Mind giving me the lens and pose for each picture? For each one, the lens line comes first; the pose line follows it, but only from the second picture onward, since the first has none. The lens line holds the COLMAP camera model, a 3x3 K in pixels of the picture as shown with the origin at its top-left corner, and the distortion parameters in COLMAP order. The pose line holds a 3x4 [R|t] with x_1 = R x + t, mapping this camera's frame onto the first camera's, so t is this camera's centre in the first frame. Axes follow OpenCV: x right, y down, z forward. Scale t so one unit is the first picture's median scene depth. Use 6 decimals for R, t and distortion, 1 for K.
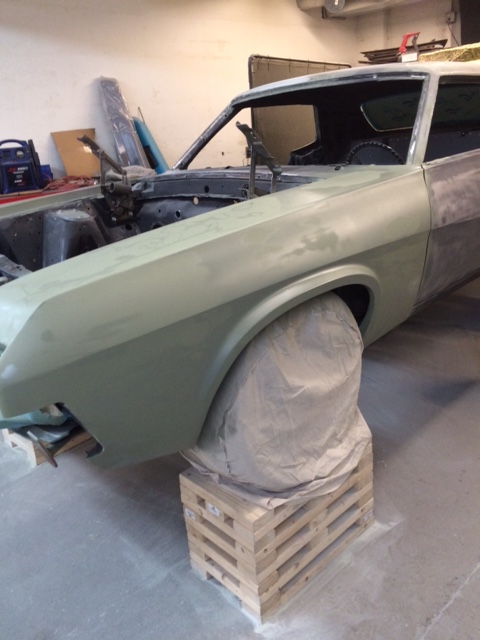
lens RADIAL K [[540.0, 0, 239.6], [0, 540.0, 321.0], [0, 0, 1]] dist [0.030037, -0.026849]
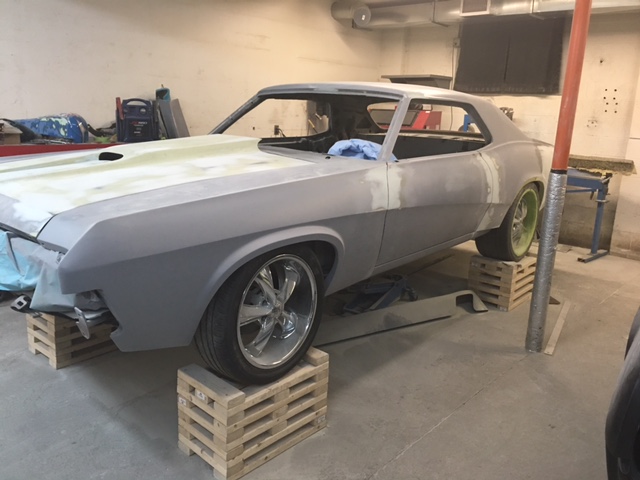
lens RADIAL K [[626.1, 0, 346.2], [0, 626.1, 247.9], [0, 0, 1]] dist [0.005689, 0.054701]
pose [[0.989634, 0.107058, 0.095721, 0.101054], [-0.097098, 0.989902, -0.103274, 0.096167], [-0.105810, 0.092910, 0.990036, -0.500861]]
